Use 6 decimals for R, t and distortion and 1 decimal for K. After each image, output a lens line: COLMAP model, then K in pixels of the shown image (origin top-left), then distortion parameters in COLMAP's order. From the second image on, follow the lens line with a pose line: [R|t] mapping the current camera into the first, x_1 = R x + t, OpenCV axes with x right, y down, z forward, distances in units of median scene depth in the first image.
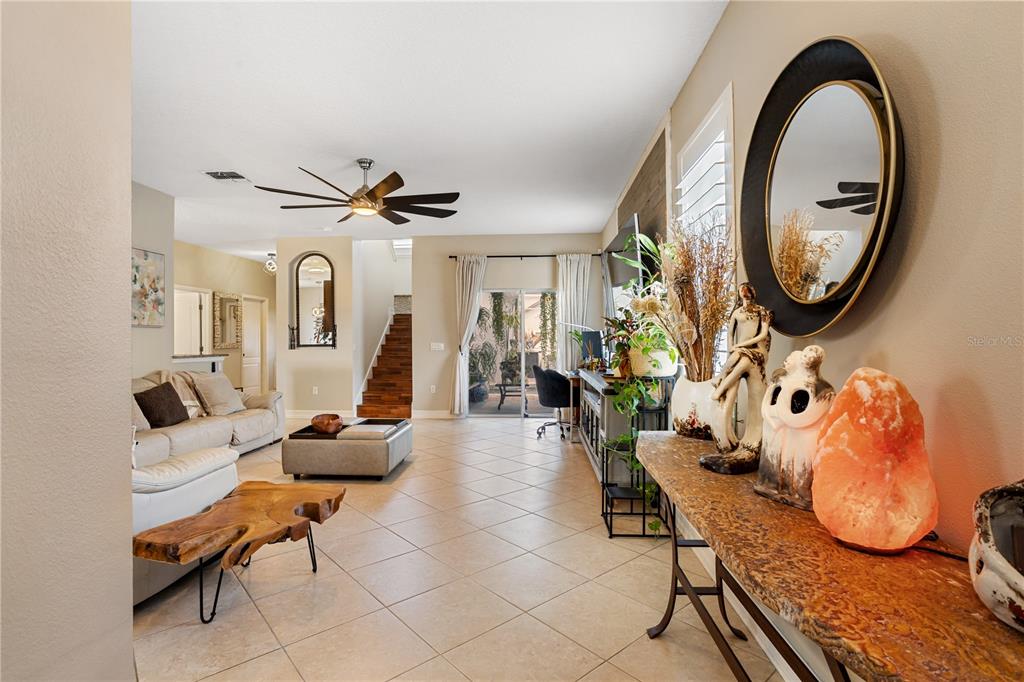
lens RADIAL K [[507.0, 0, 512.3], [0, 507.0, 330.3], [0, 0, 1]] dist [-0.072157, 0.041780]
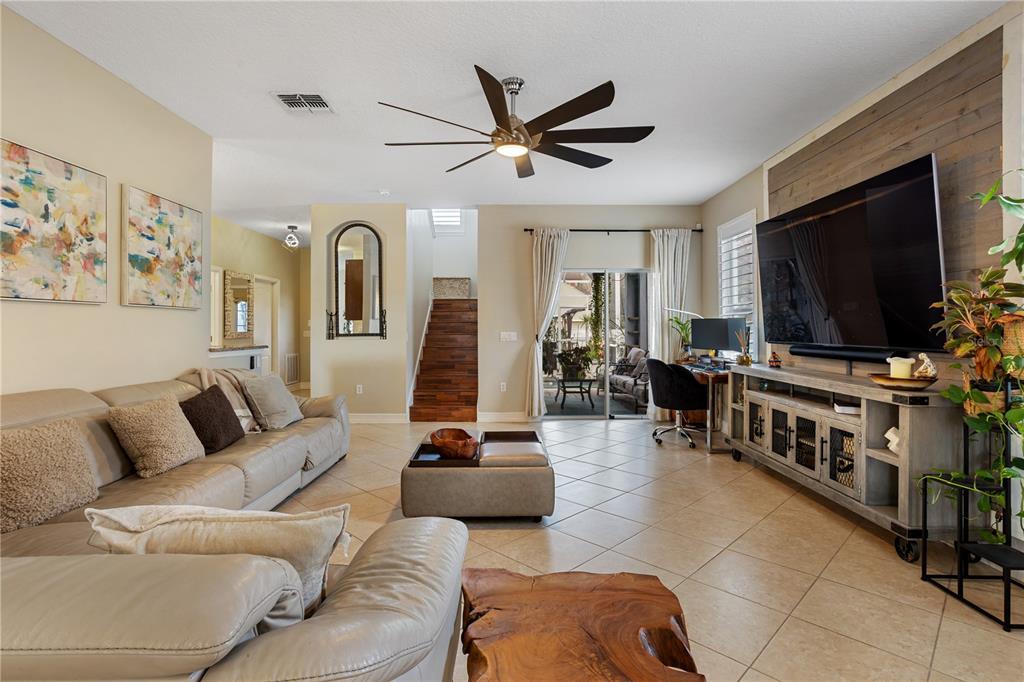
lens RADIAL K [[512.5, 0, 513.6], [0, 512.5, 323.4], [0, 0, 1]] dist [-0.069301, 0.042466]
pose [[0.998506, 0.003142, 0.054560, -0.187920], [-0.003541, 0.999968, 0.007225, 0.004443], [-0.054535, -0.007407, 0.998484, 0.150194]]
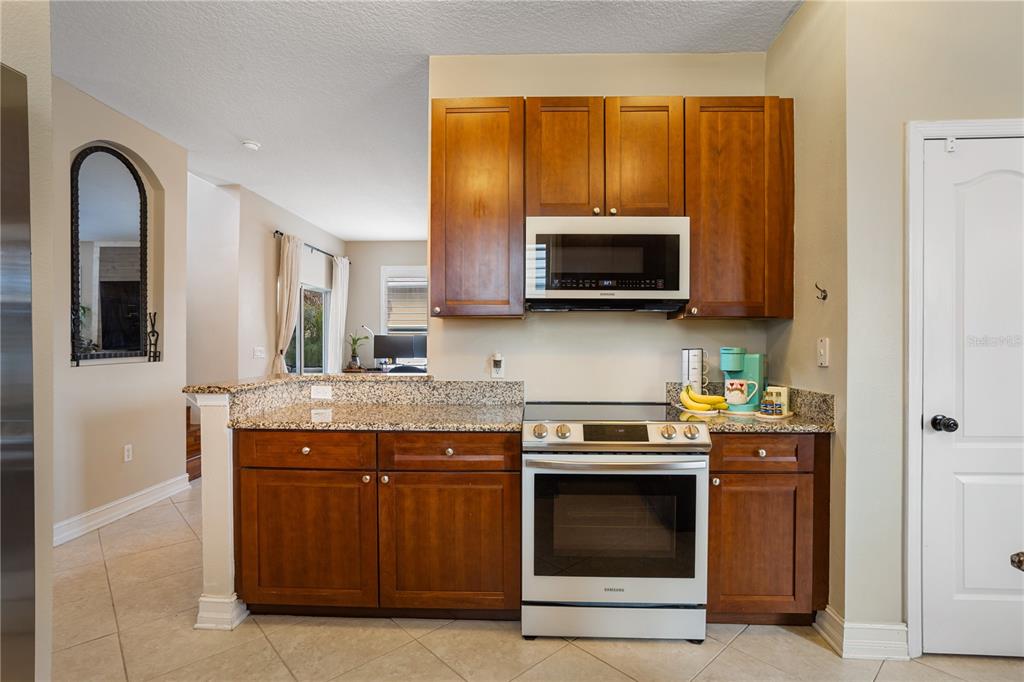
lens RADIAL K [[507.0, 0, 512.3], [0, 507.0, 330.3], [0, 0, 1]] dist [-0.072157, 0.041780]
pose [[-0.023568, 0.022718, 0.999464, -0.866389], [-0.019704, 0.999537, -0.023184, 0.011132], [-0.999528, -0.020240, -0.023109, 0.671551]]
